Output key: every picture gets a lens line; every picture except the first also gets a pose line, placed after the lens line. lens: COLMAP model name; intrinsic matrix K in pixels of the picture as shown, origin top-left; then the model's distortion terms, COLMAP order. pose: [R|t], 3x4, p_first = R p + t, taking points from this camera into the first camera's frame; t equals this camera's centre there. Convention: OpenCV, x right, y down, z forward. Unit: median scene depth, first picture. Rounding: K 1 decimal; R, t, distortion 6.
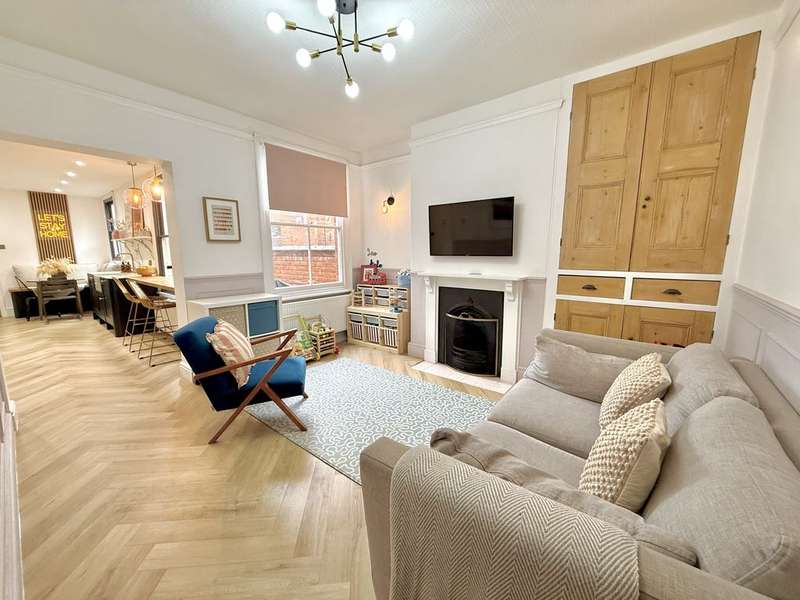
lens RADIAL K [[318.4, 0, 400.0], [0, 318.4, 300.0], [0, 0, 1]] dist [-0.001701, -0.000184]
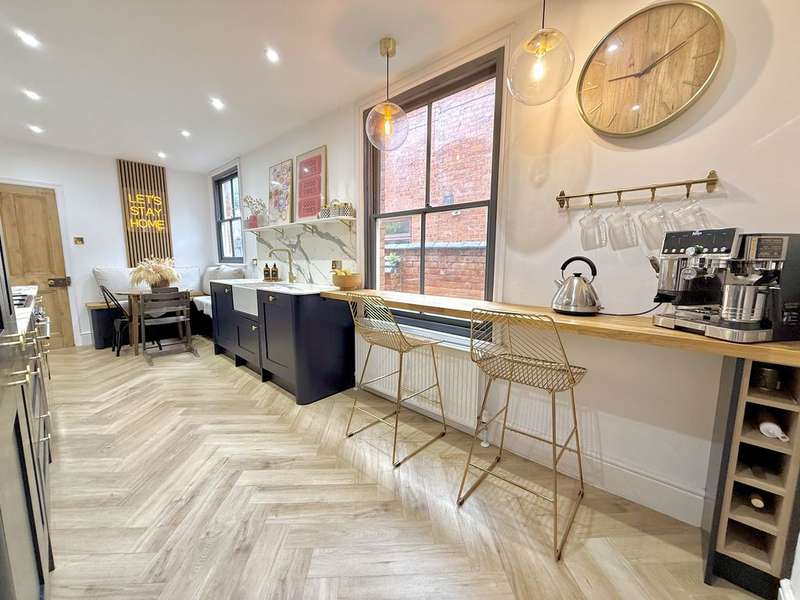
lens RADIAL K [[315.9, 0, 398.5], [0, 315.9, 299.9], [0, 0, 1]] dist [-0.000623, -0.000009]
pose [[0.998757, 0.008901, -0.049034, -0.547795], [-0.009853, 0.999767, -0.019204, -0.037045], [0.048852, 0.019663, 0.998612, 0.372058]]
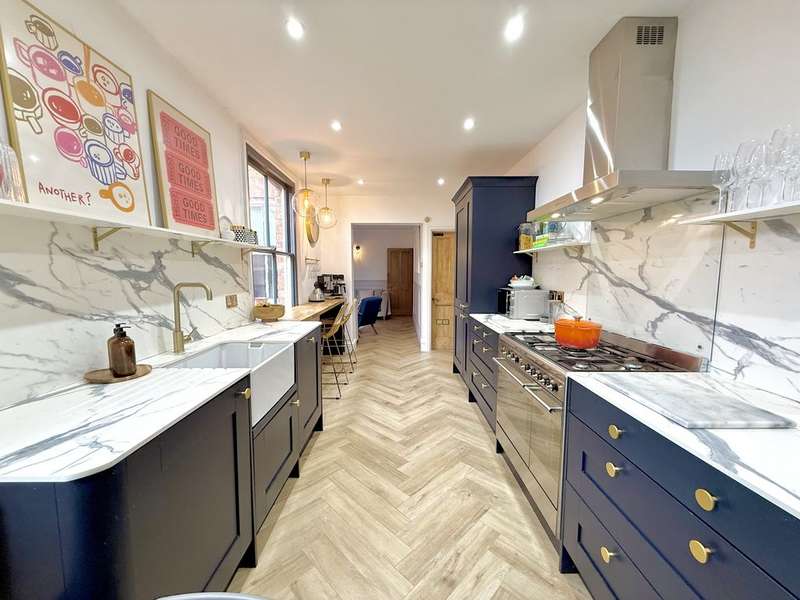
lens RADIAL K [[315.9, 0, 398.5], [0, 315.9, 299.9], [0, 0, 1]] dist [-0.000623, -0.000009]
pose [[-0.630645, -0.068754, 0.773020, -1.080311], [0.119866, 0.975486, 0.184550, -0.145070], [-0.766759, 0.209044, -0.606944, 0.923657]]
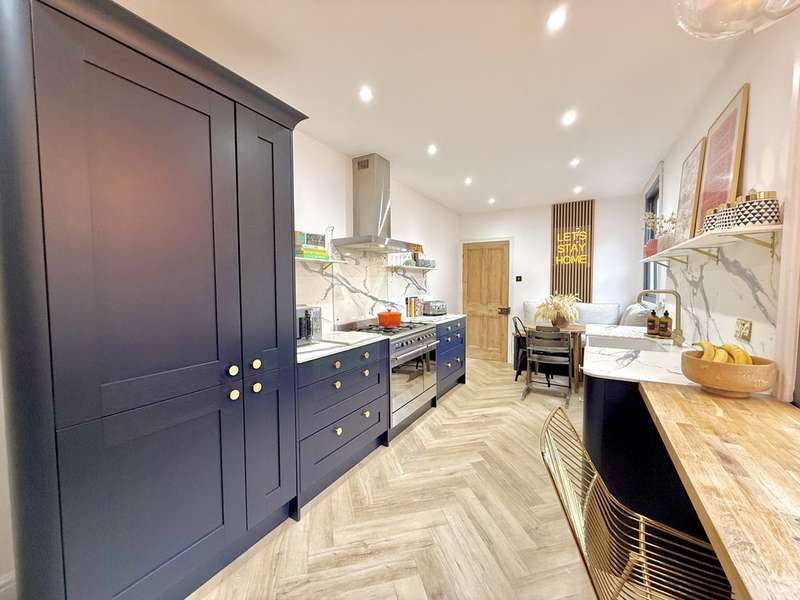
lens RADIAL K [[318.4, 0, 400.0], [0, 318.4, 300.0], [0, 0, 1]] dist [-0.001701, -0.000184]
pose [[0.149007, 0.050305, -0.987556, -0.482297], [-0.145483, 0.988952, 0.028425, -0.090514], [0.978076, 0.139437, 0.154679, 0.574544]]
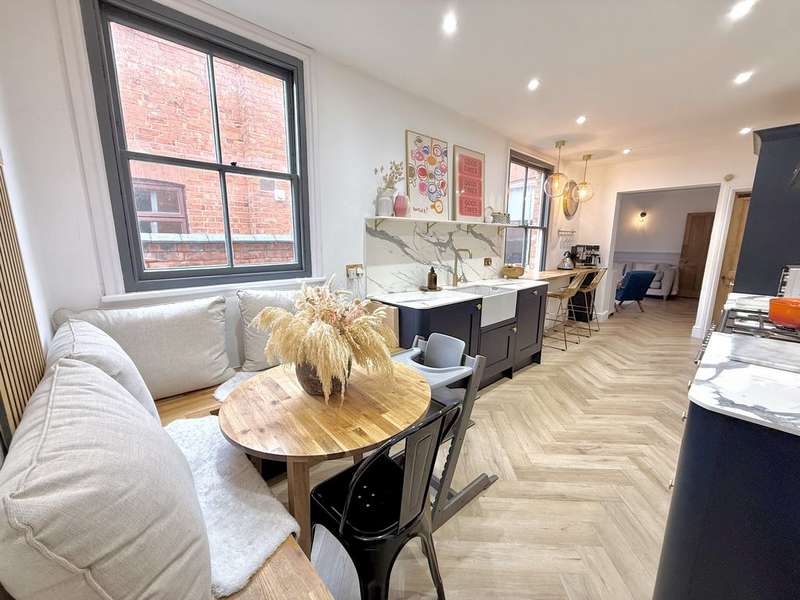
lens RADIAL K [[315.9, 0, 398.5], [0, 315.9, 299.9], [0, 0, 1]] dist [-0.000623, -0.000009]
pose [[0.149091, -0.181847, 0.971959, -1.265318], [0.148516, 0.975912, 0.159806, -0.147057], [-0.977607, 0.120526, 0.172507, 0.916935]]
